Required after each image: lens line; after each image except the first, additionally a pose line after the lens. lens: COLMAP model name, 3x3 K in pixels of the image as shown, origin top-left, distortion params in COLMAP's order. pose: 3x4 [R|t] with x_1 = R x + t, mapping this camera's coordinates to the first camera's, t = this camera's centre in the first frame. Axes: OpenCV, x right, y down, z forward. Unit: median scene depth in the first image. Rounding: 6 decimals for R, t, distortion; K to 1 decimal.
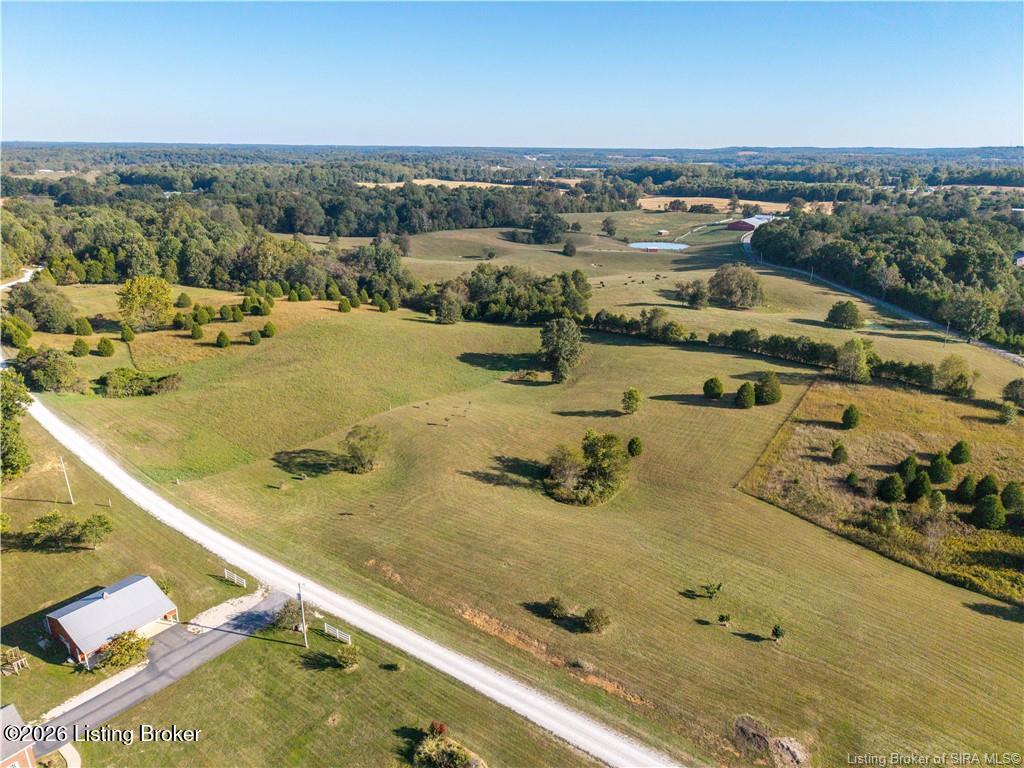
lens RADIAL K [[686.5, 0, 512.0], [0, 686.5, 384.0], [0, 0, 1]] dist [0.027586, -0.027504]
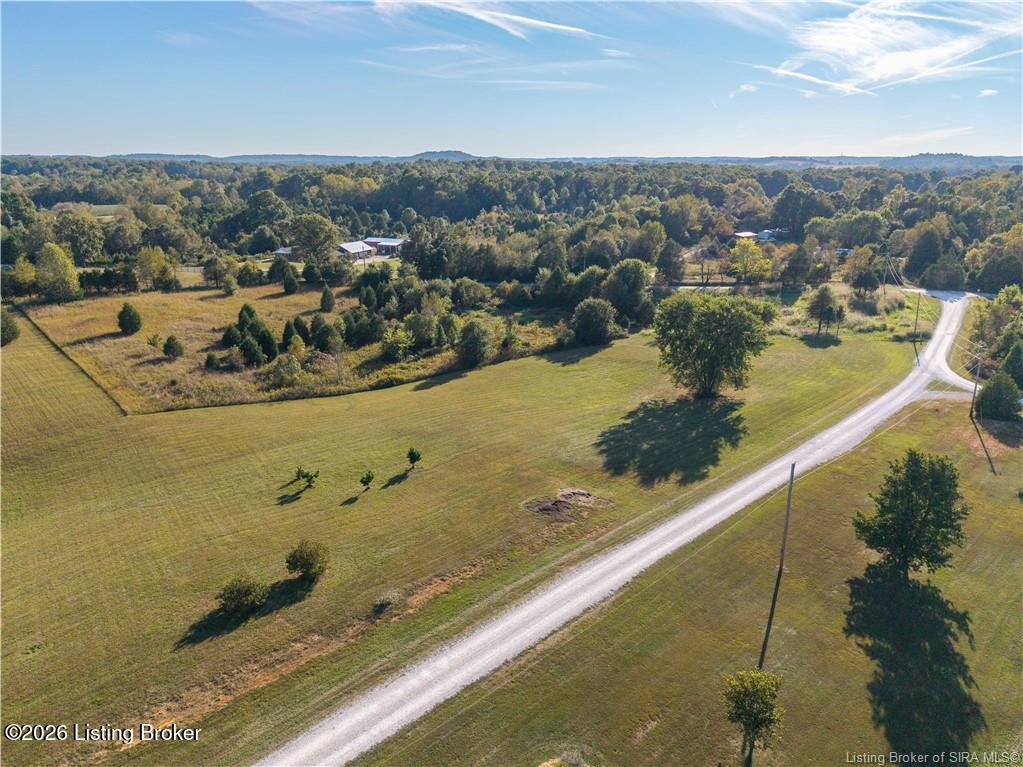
lens RADIAL K [[685.8, 0, 511.5], [0, 685.8, 383.5], [0, 0, 1]] dist [0.027586, -0.027504]
pose [[0.201047, -0.313070, 0.928207, -0.241241], [0.319285, 0.916751, 0.240050, 0.078934], [-0.926087, 0.248101, 0.284268, 0.435418]]
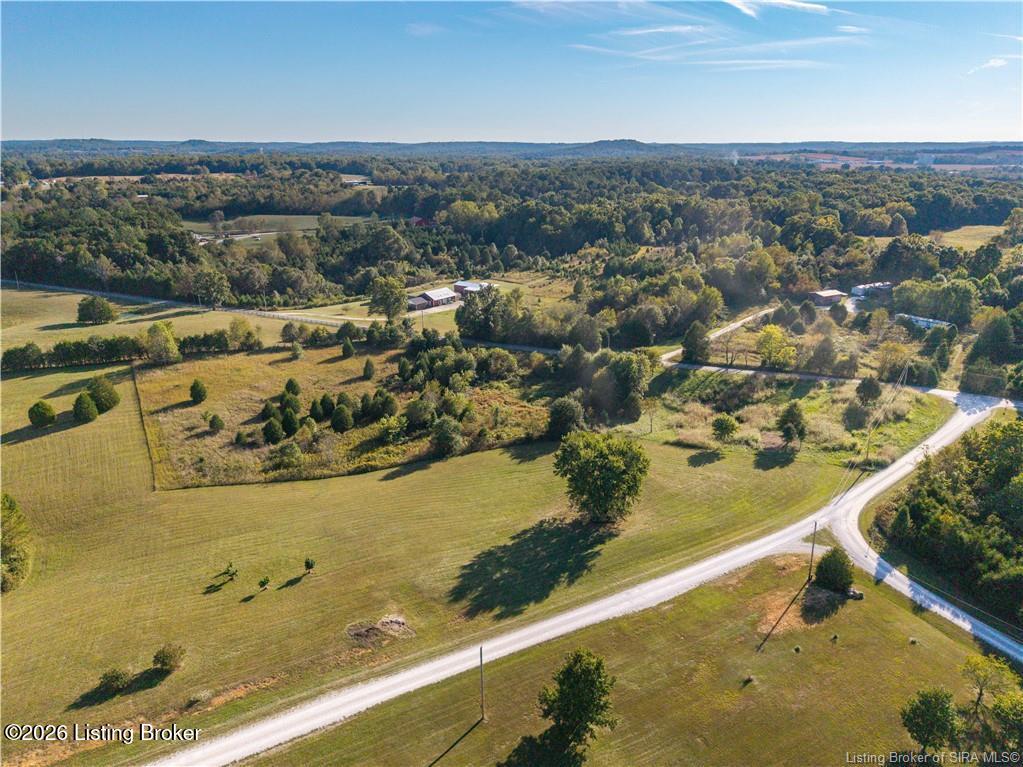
lens RADIAL K [[685.8, 0, 511.5], [0, 685.8, 383.5], [0, 0, 1]] dist [0.027586, -0.027504]
pose [[0.429330, -0.303573, 0.850599, -0.239258], [0.295542, 0.937186, 0.185303, -0.020791], [-0.853423, 0.171832, 0.492081, 0.076183]]
